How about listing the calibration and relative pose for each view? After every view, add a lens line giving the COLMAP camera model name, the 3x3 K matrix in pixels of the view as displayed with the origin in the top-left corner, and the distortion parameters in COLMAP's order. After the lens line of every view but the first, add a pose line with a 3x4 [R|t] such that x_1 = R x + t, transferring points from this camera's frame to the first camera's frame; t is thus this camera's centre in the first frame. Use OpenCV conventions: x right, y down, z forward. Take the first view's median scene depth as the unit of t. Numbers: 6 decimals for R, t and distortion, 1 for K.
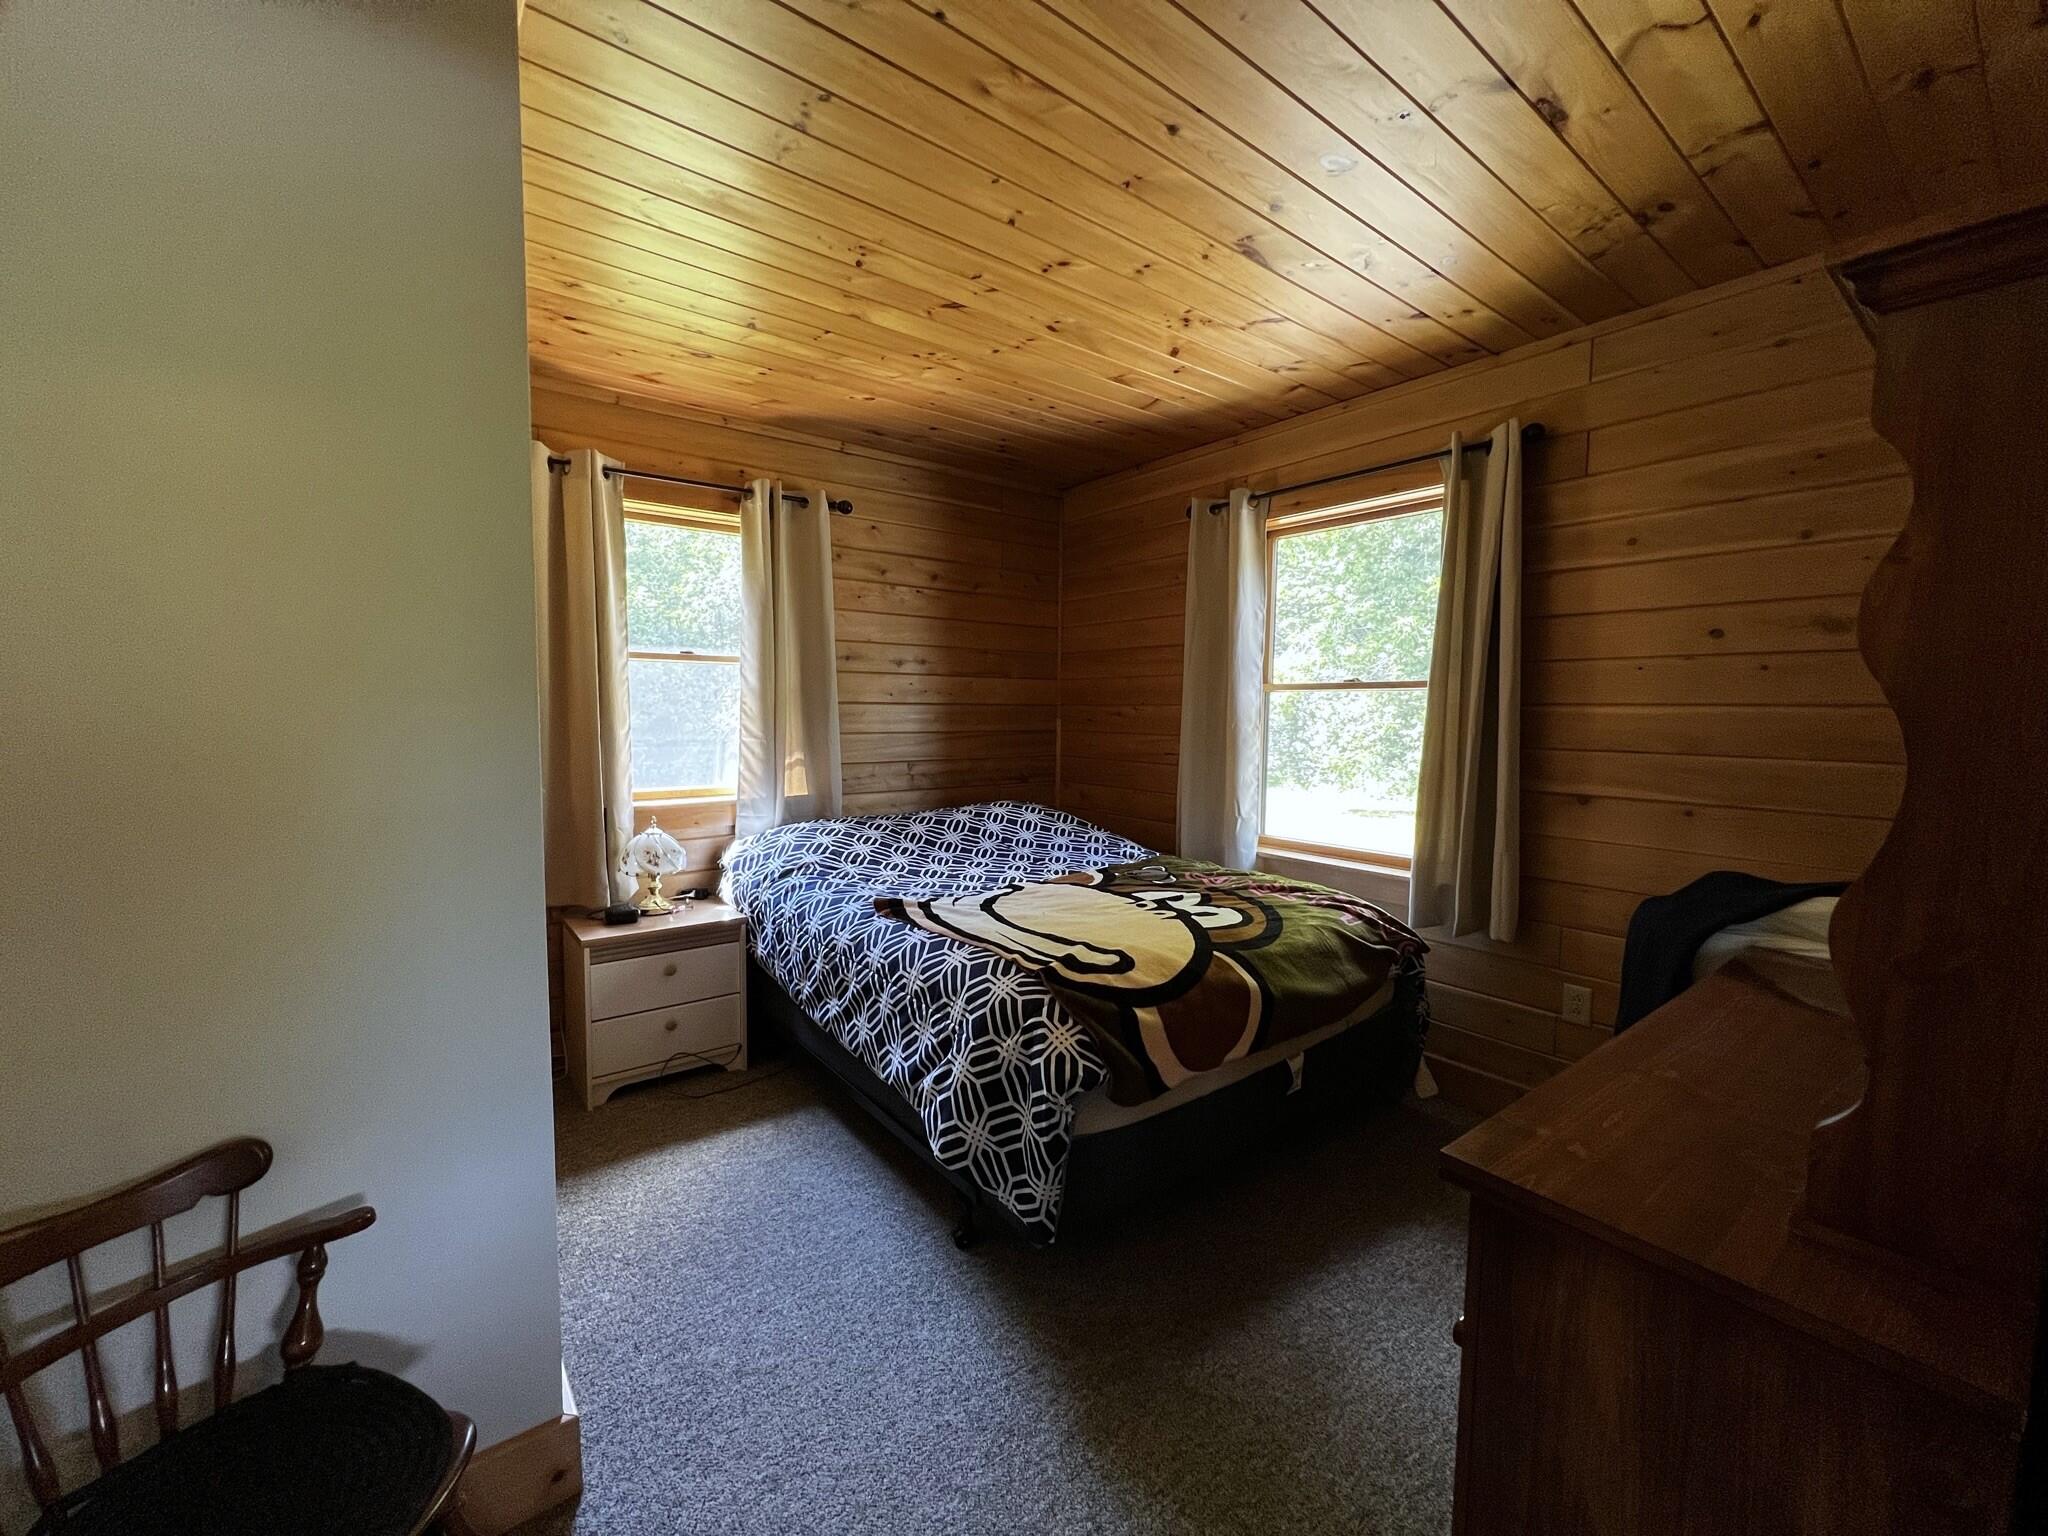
lens RADIAL K [[816.1, 0, 1014.4], [0, 816.1, 770.4], [0, 0, 1]] dist [-0.012734, 0.005301]
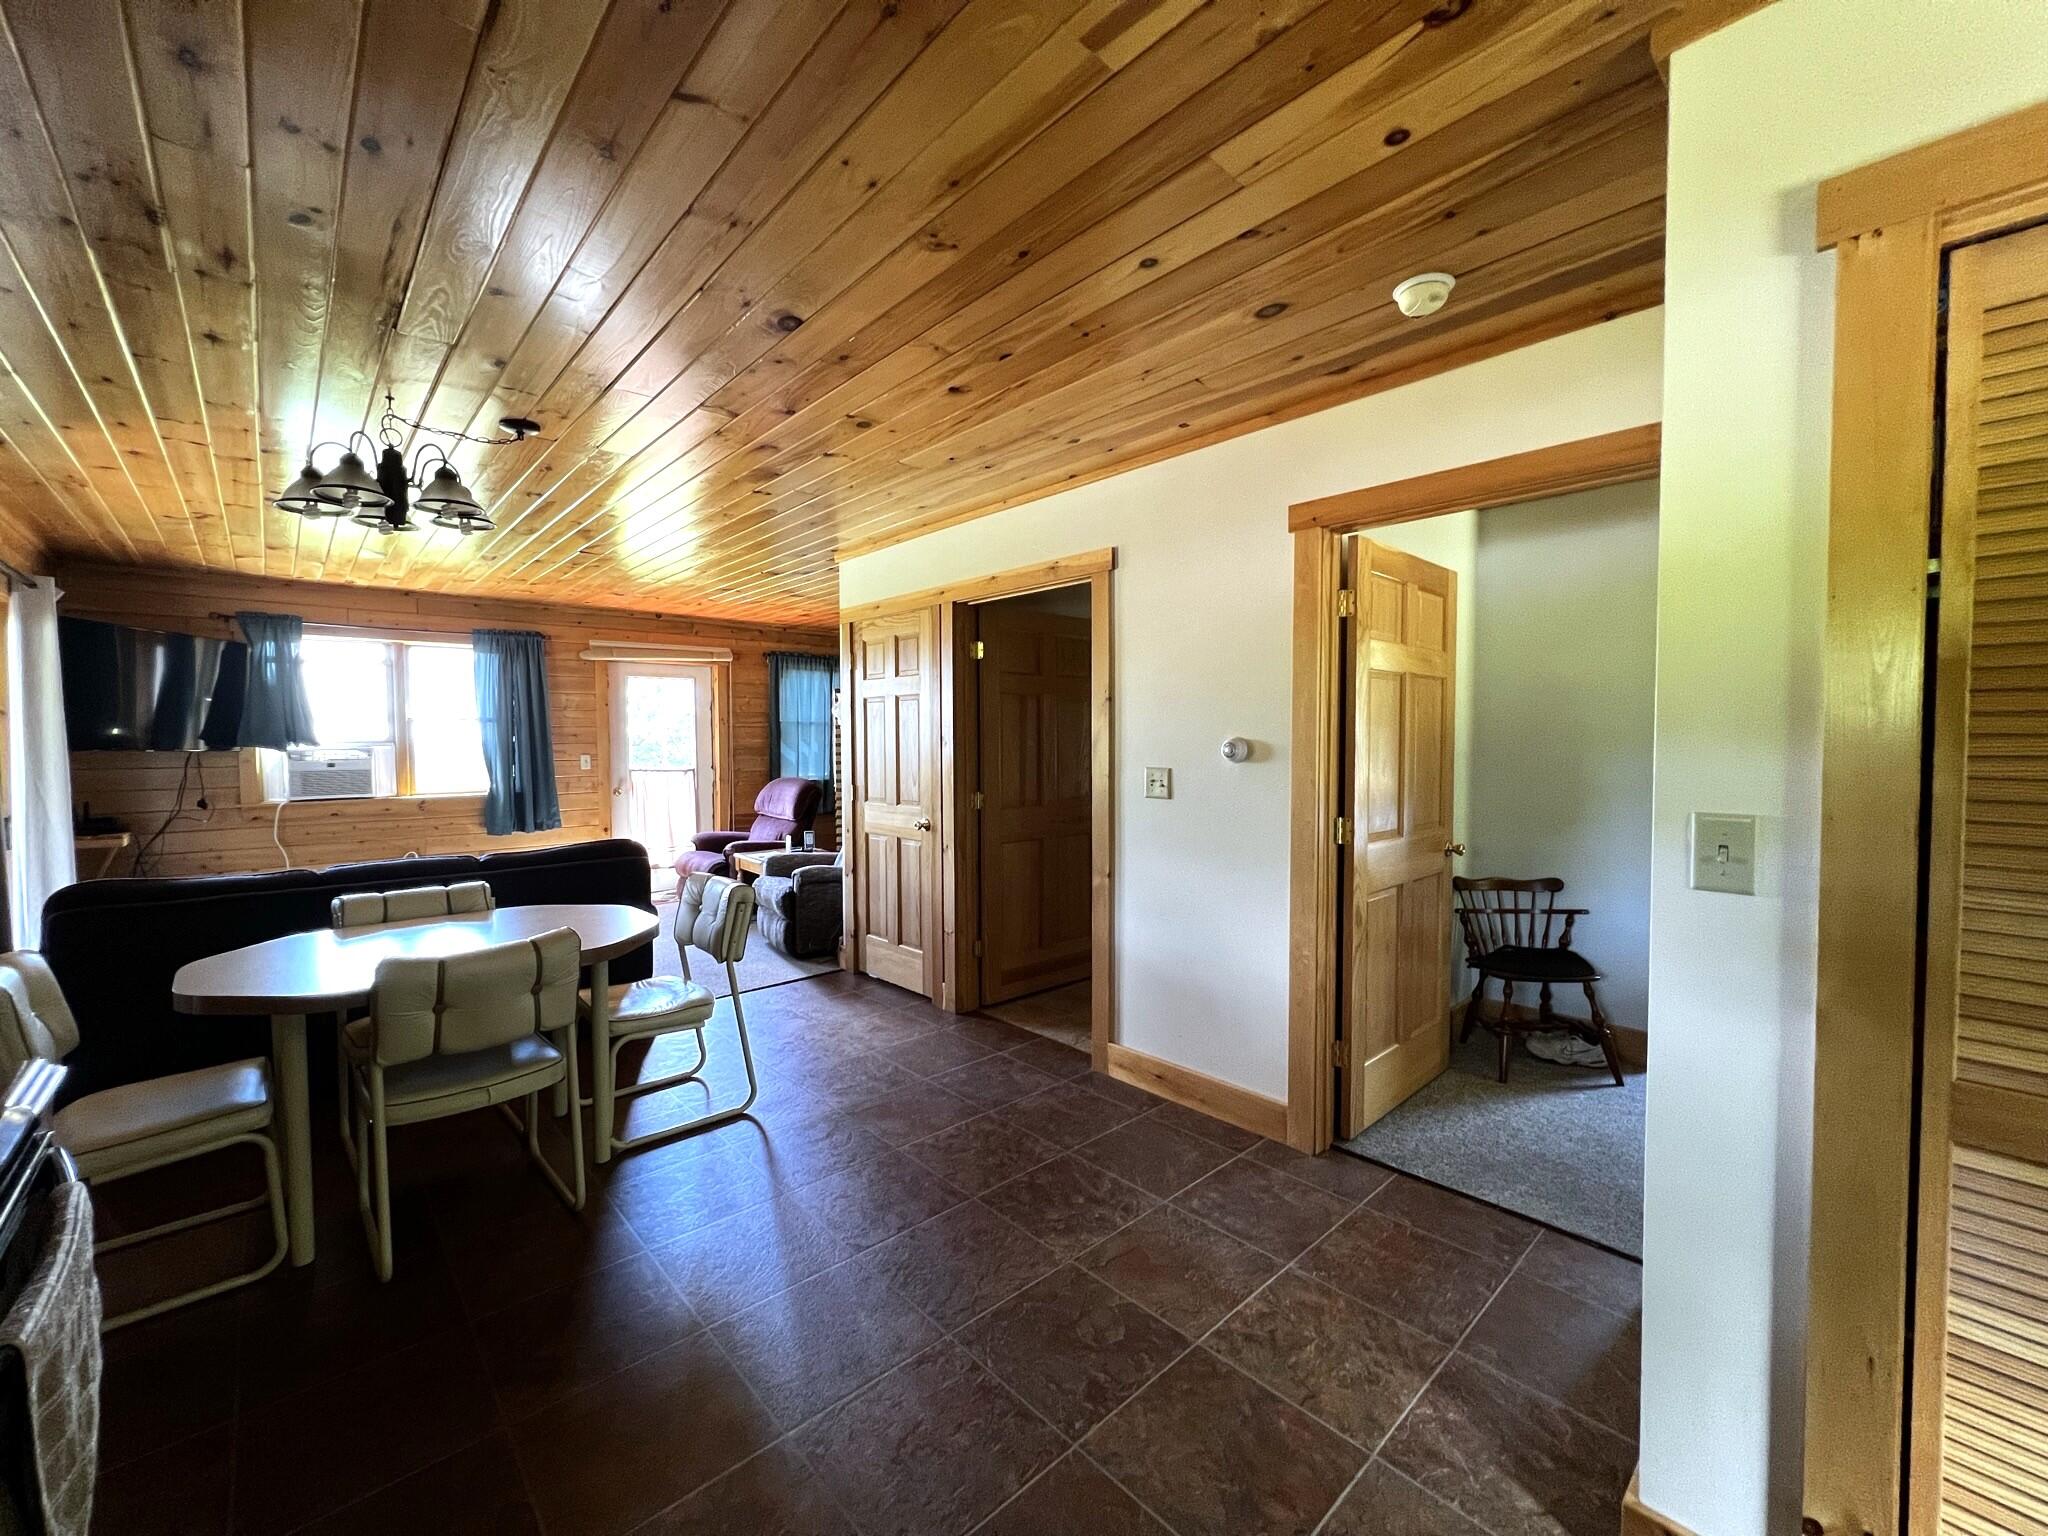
lens RADIAL K [[816.1, 0, 1014.4], [0, 816.1, 770.4], [0, 0, 1]] dist [-0.012734, 0.005301]
pose [[0.134216, 0.023090, -0.990683, 2.015090], [-0.059592, 0.998107, 0.015190, 0.100448], [0.989159, 0.056998, 0.135338, -1.653711]]
